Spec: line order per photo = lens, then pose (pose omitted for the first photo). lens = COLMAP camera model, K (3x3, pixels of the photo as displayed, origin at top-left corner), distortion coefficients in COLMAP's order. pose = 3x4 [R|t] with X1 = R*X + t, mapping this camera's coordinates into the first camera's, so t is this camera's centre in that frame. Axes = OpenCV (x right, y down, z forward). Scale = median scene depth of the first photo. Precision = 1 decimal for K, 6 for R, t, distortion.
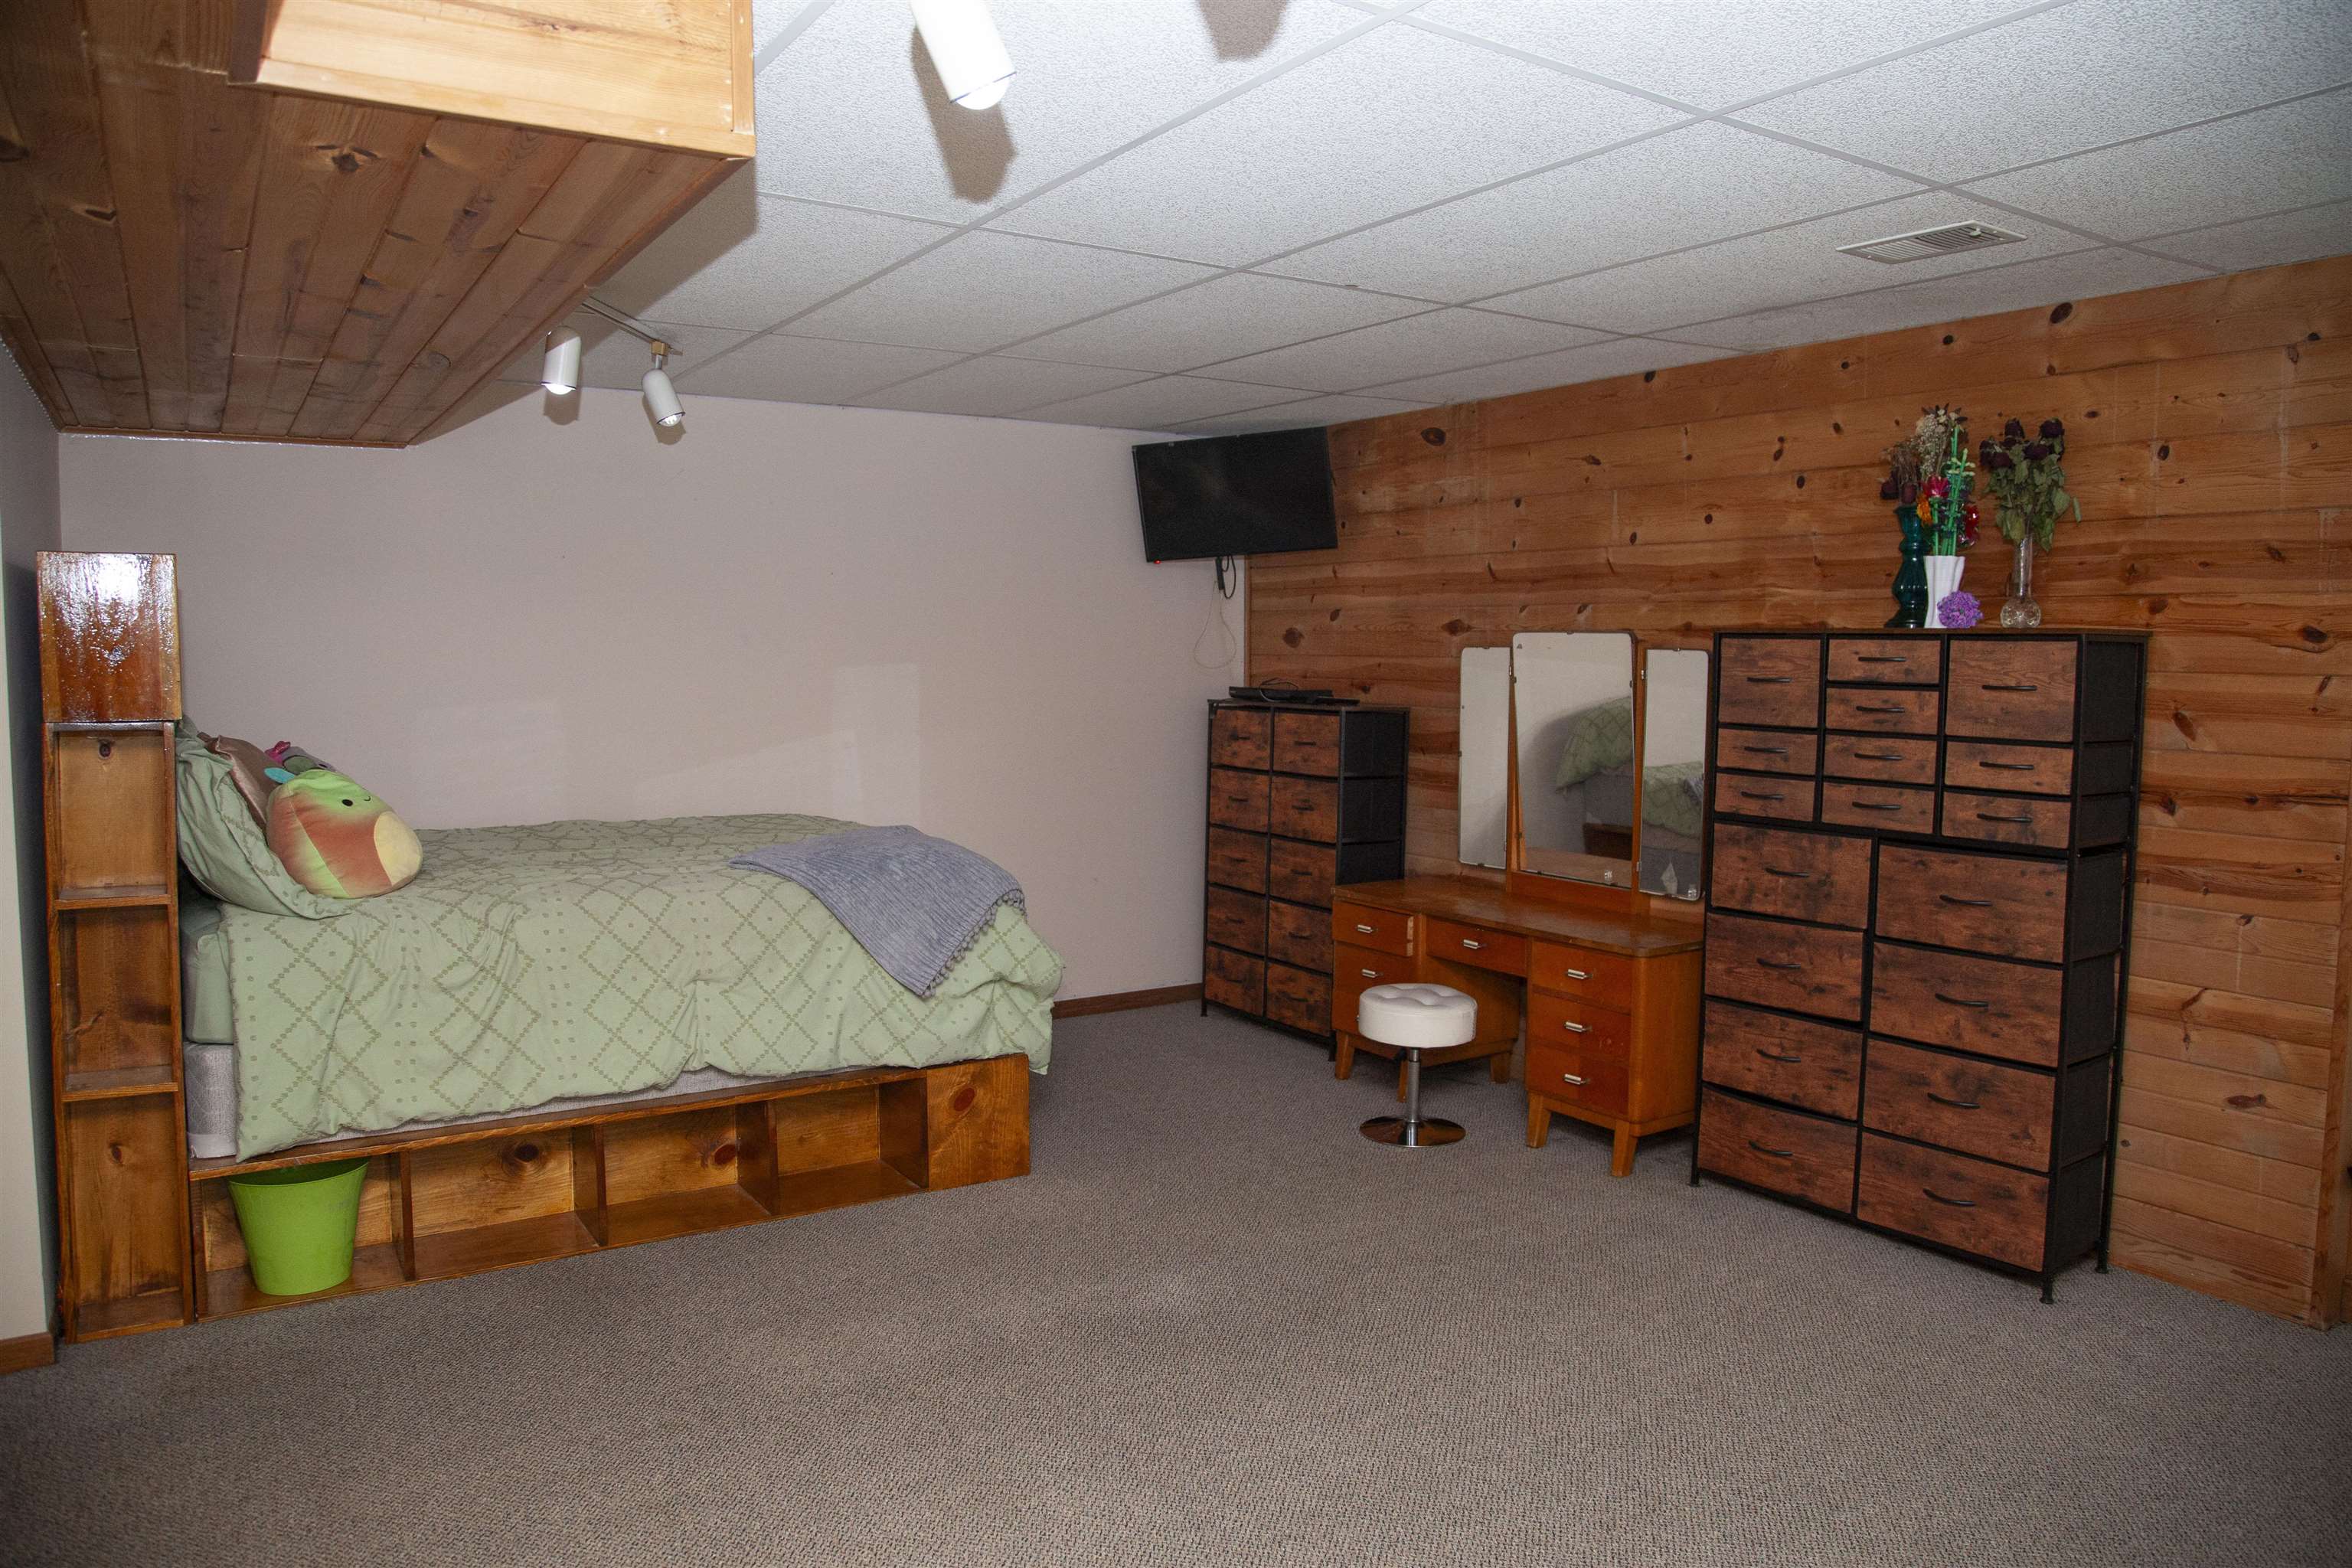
lens RADIAL K [[1584.8, 0, 1187.8], [0, 1584.8, 775.6], [0, 0, 1]] dist [-0.095373, 0.003852]
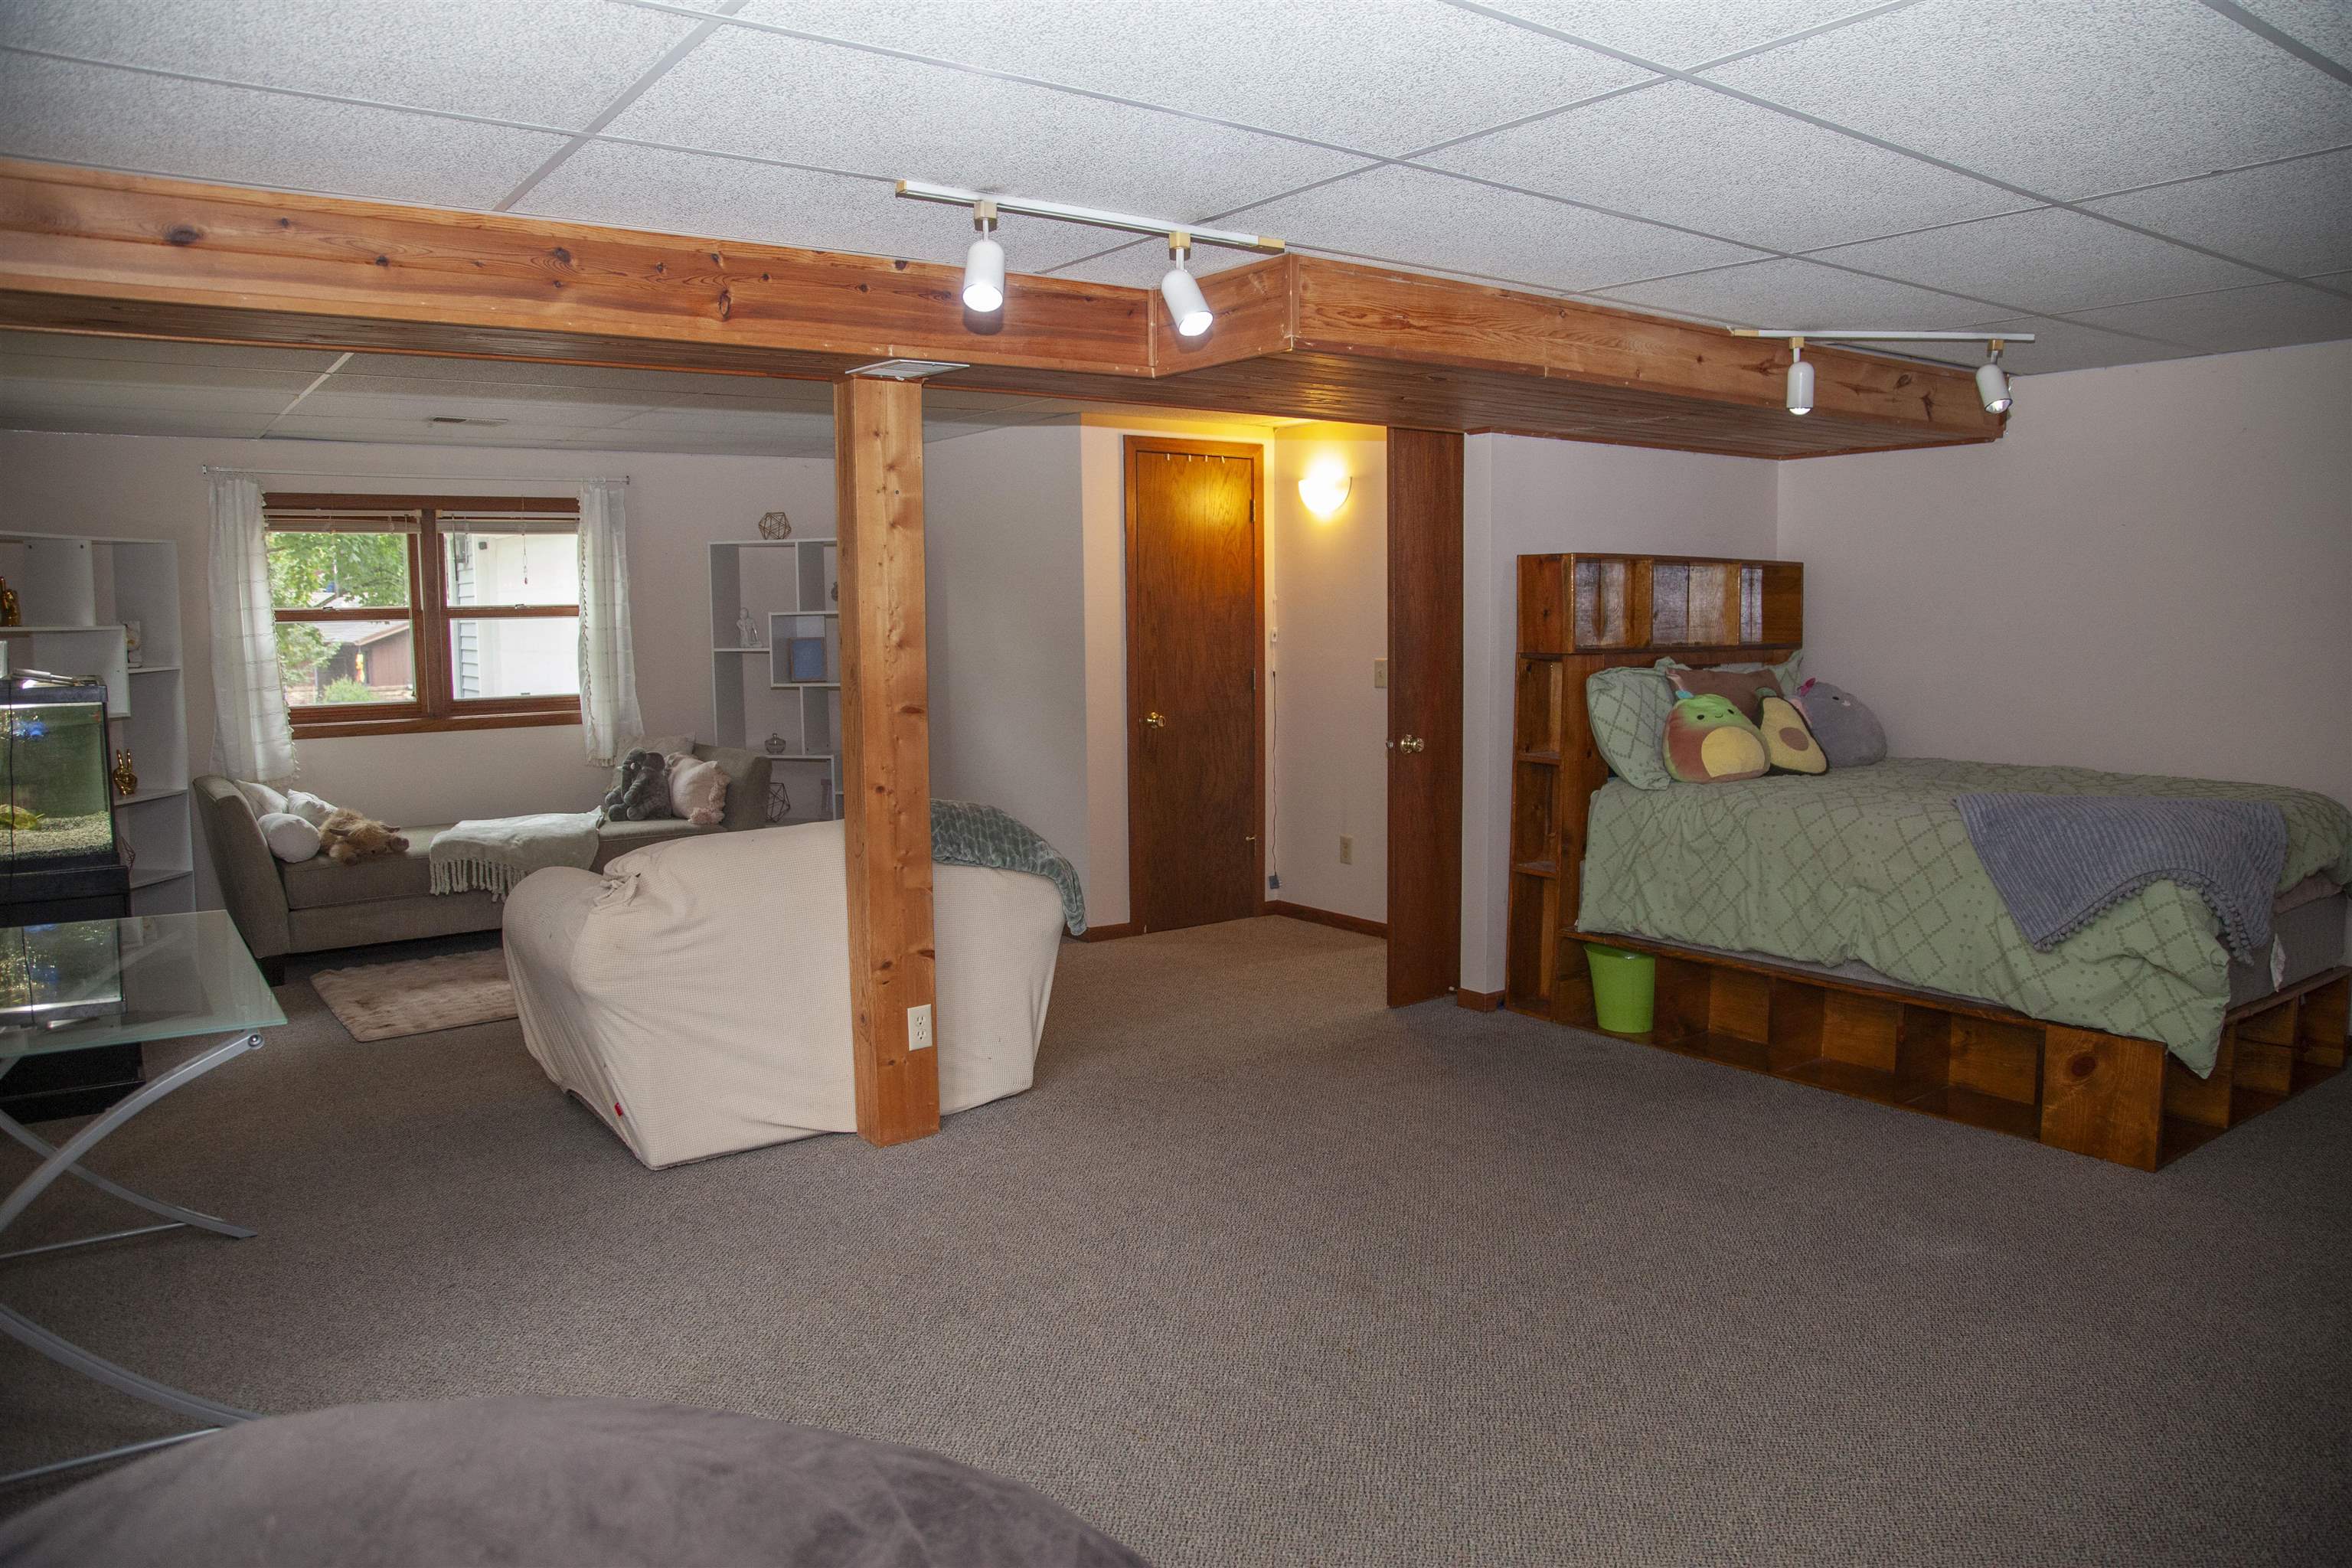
lens RADIAL K [[1584.8, 0, 1187.8], [0, 1584.8, 775.6], [0, 0, 1]] dist [-0.095373, 0.003852]
pose [[0.060005, 0.094950, -0.993672, 0.768192], [-0.067502, 0.993573, 0.090864, -0.025301], [0.995913, 0.061623, 0.066029, 0.367767]]
